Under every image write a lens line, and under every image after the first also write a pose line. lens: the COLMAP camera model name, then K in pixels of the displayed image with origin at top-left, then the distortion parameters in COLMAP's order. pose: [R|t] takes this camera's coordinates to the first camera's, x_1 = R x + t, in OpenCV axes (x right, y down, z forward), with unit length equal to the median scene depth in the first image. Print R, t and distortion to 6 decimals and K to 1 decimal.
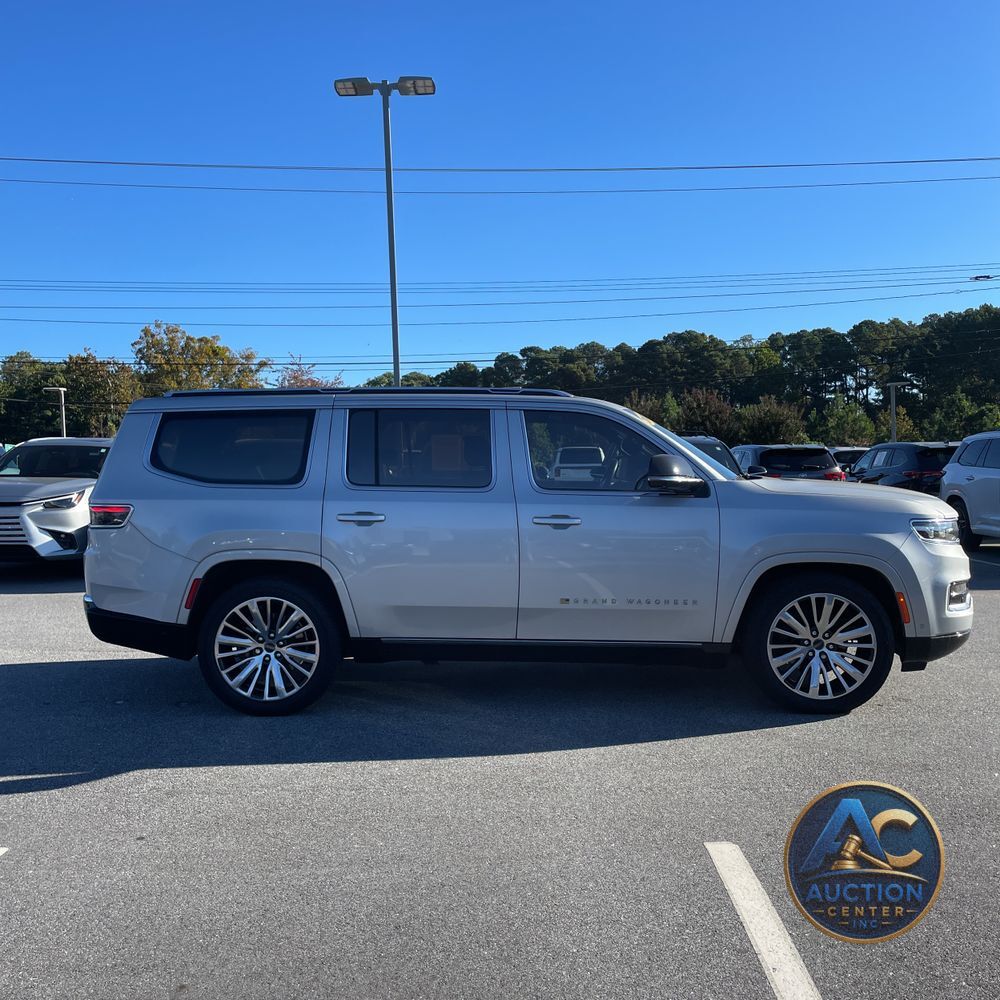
lens RADIAL K [[1013.5, 0, 494.3], [0, 1013.5, 500.4], [0, 0, 1]] dist [0.059107, 0.000000]
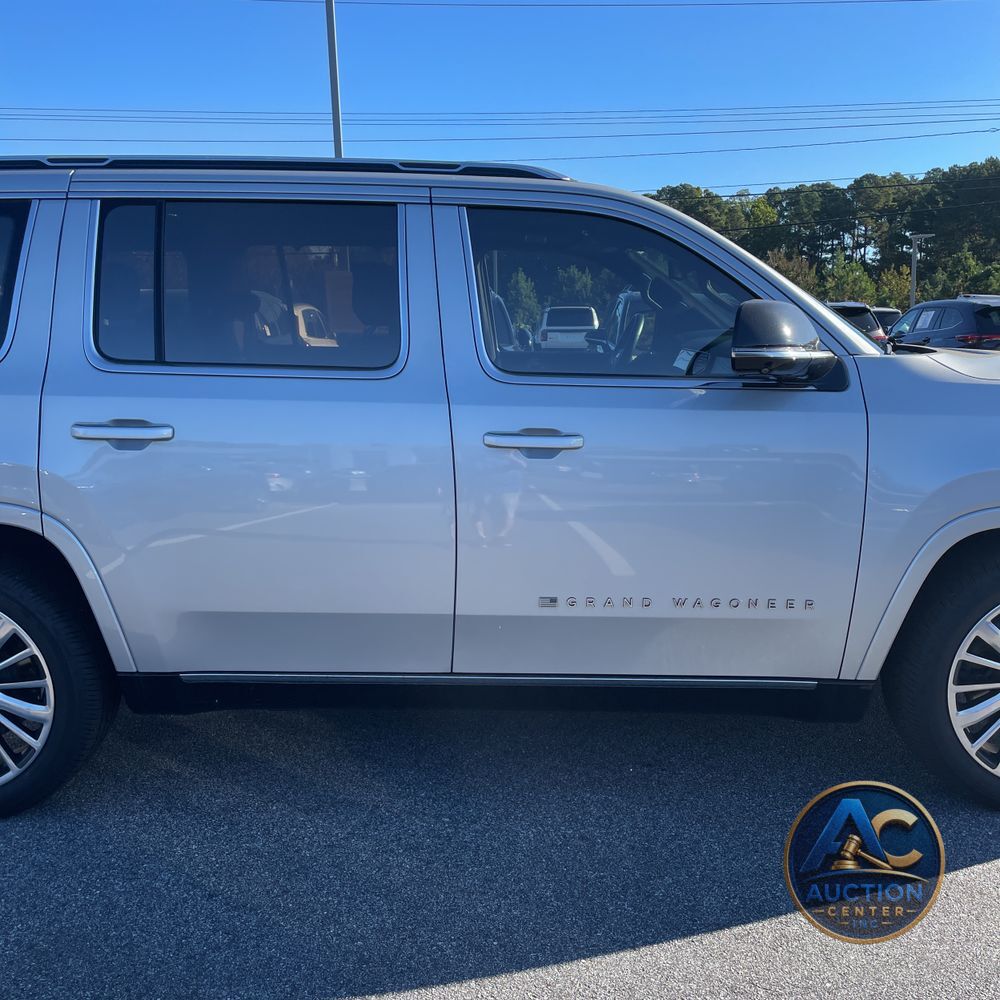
lens RADIAL K [[972.2, 0, 507.8], [0, 972.2, 506.9], [0, 0, 1]] dist [0.041286, 0.000000]
pose [[0.999693, -0.000244, 0.024777, 0.037349], [-0.003391, 0.989195, 0.146564, -0.016012], [-0.024545, -0.146603, 0.988891, 0.529207]]
